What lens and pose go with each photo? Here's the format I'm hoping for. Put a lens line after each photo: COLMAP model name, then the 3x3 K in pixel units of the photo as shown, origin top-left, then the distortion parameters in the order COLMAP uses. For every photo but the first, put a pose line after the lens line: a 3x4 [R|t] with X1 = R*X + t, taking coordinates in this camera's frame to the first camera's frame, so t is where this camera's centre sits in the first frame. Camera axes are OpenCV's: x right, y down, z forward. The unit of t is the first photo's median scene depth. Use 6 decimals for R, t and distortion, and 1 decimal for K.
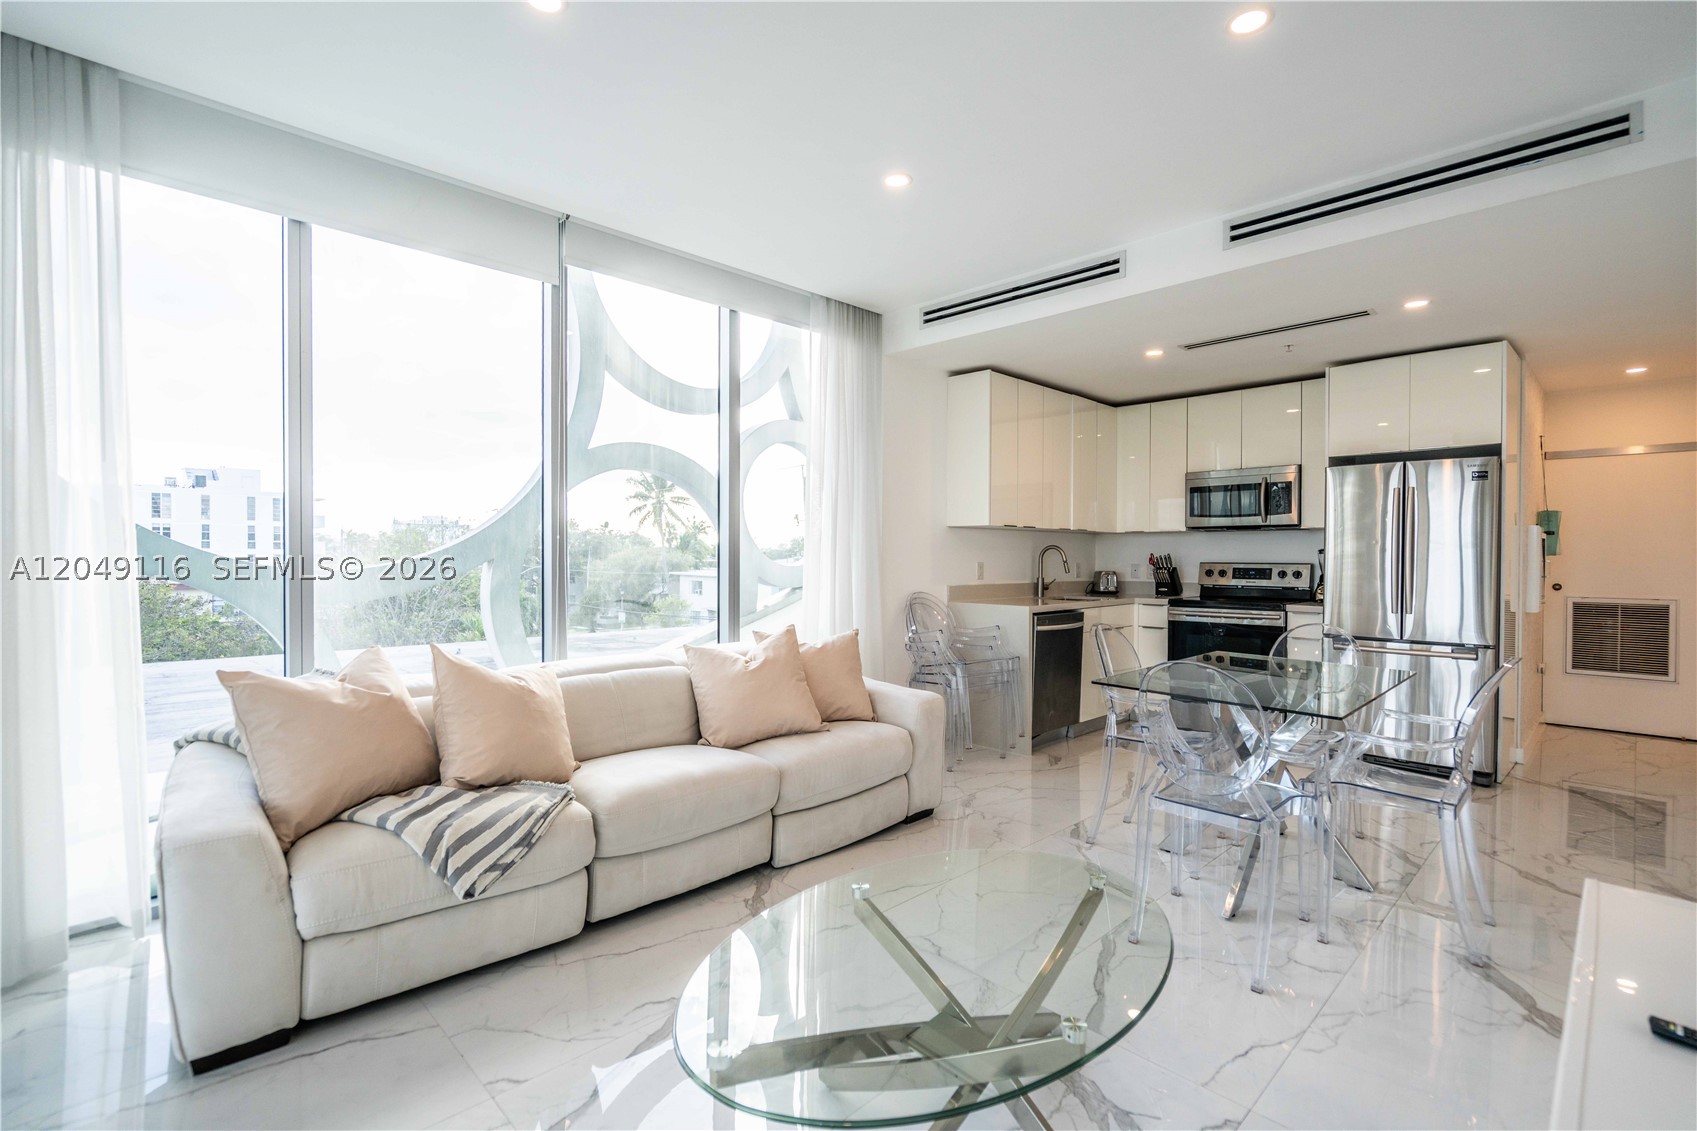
lens RADIAL K [[777.9, 0, 866.6], [0, 777.9, 572.7], [0, 0, 1]] dist [0.000309, 0.000003]
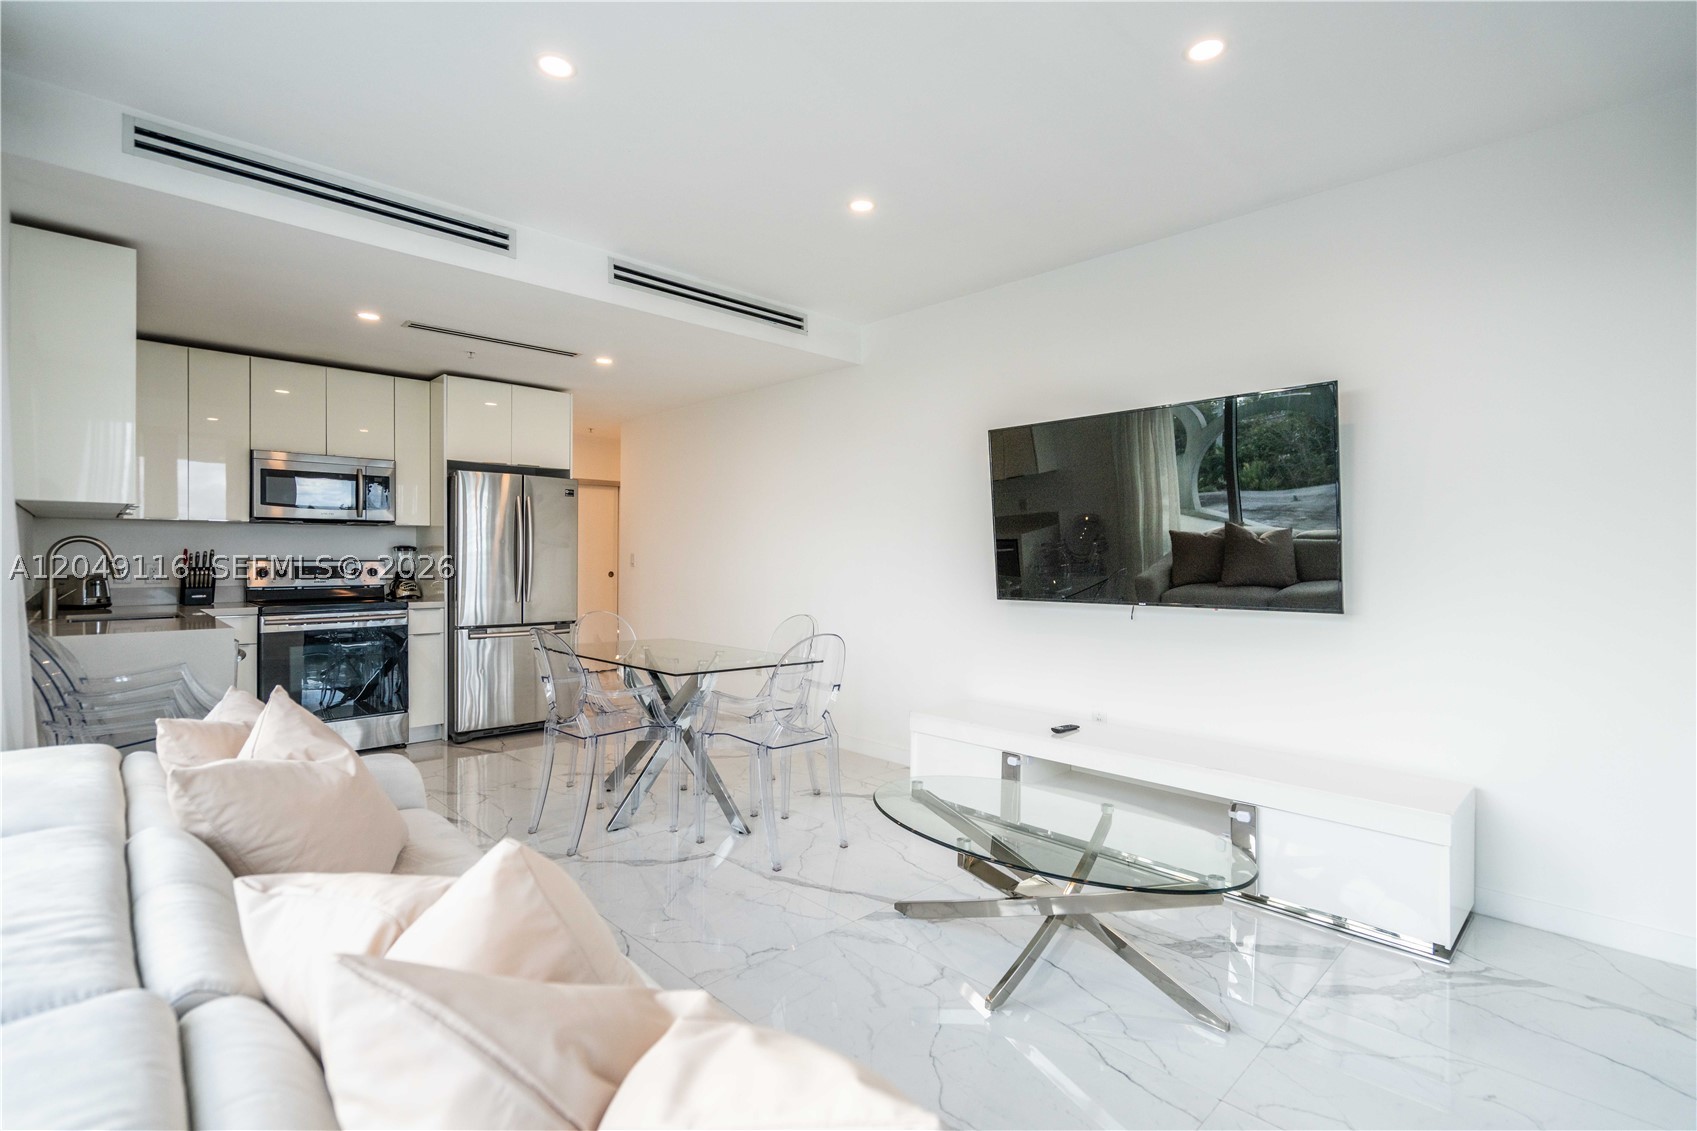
lens RADIAL K [[772.3, 0, 845.0], [0, 772.3, 568.8], [0, 0, 1]] dist [-0.001281, -0.000299]
pose [[0.026938, -0.020322, 0.999431, -0.411259], [0.016762, 0.999662, 0.019875, -0.011669], [-0.999497, 0.016217, 0.027270, 0.401605]]
